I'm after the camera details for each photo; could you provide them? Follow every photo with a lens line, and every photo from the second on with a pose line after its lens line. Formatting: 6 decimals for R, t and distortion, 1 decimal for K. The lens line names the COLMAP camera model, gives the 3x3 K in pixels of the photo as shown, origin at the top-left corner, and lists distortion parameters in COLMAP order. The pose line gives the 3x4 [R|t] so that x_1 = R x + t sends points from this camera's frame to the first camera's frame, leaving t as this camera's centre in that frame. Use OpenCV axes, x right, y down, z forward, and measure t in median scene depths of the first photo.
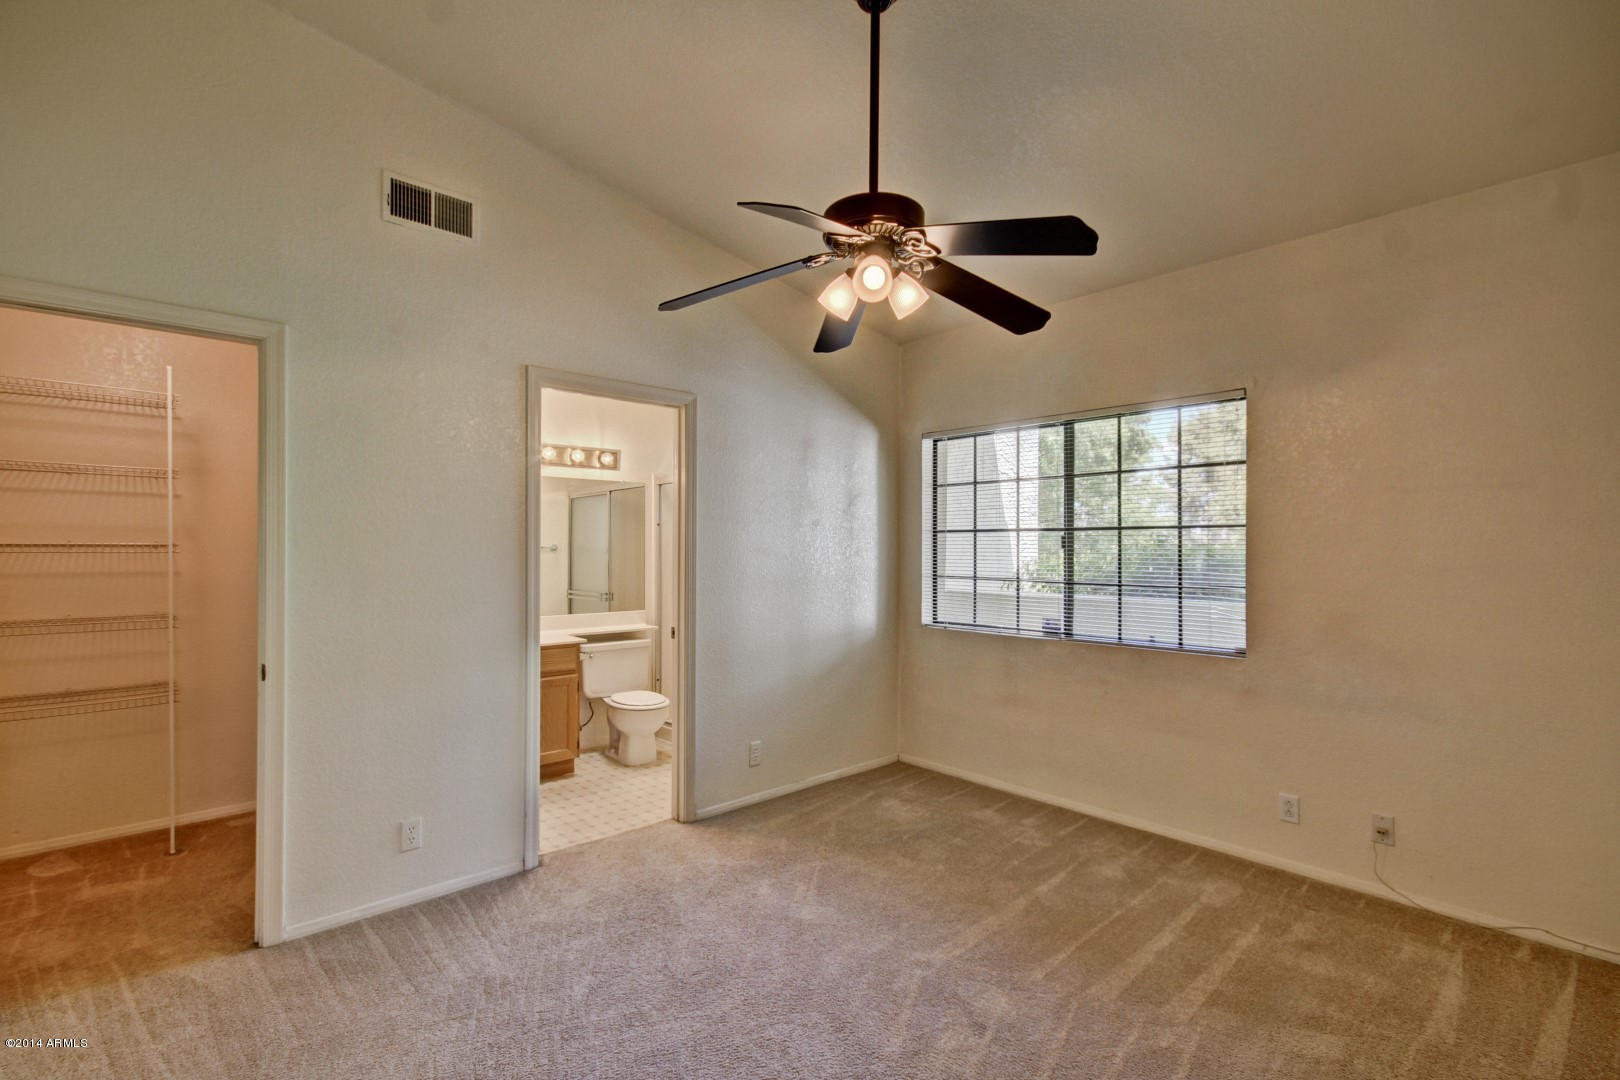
lens RADIAL K [[736.4, 0, 810.0], [0, 736.4, 540.0], [0, 0, 1]] dist [0.000315, -0.000201]
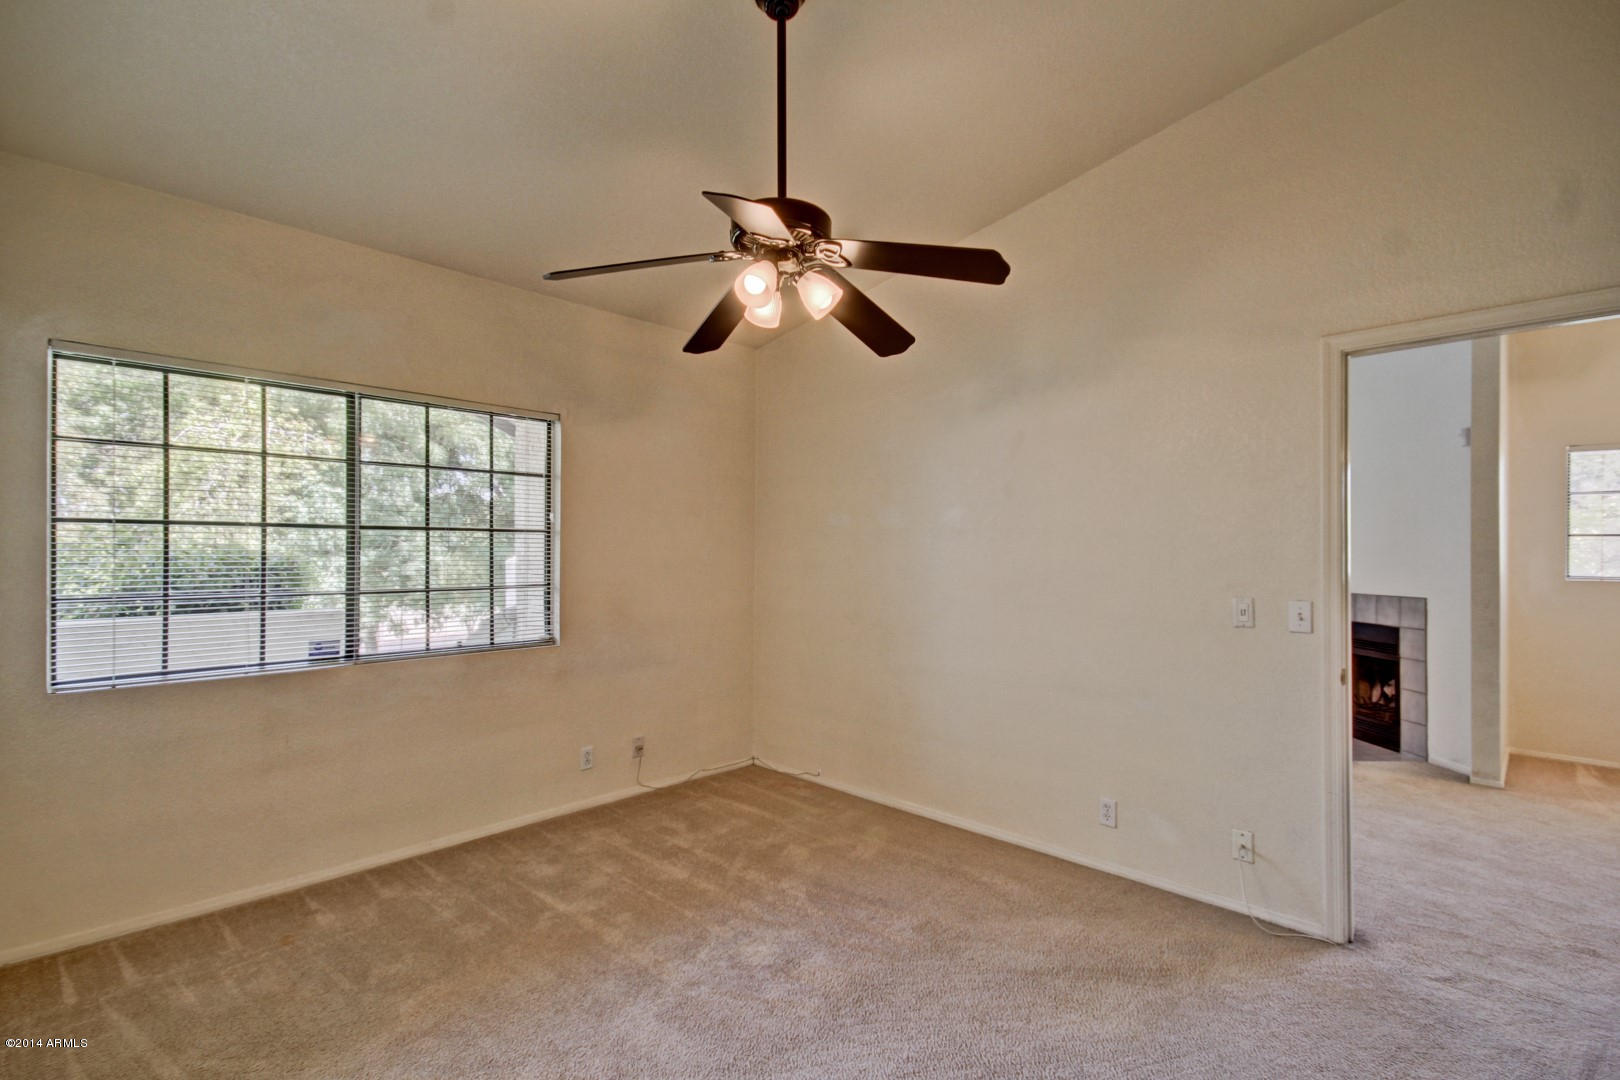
lens RADIAL K [[733.5, 0, 811.6], [0, 733.5, 550.4], [0, 0, 1]] dist [0.028988, -0.011087]
pose [[-0.056383, 0.000610, 0.998409, -0.655157], [-0.012681, 0.999919, -0.001327, 0.008606], [-0.998329, -0.012736, -0.056370, 0.731296]]
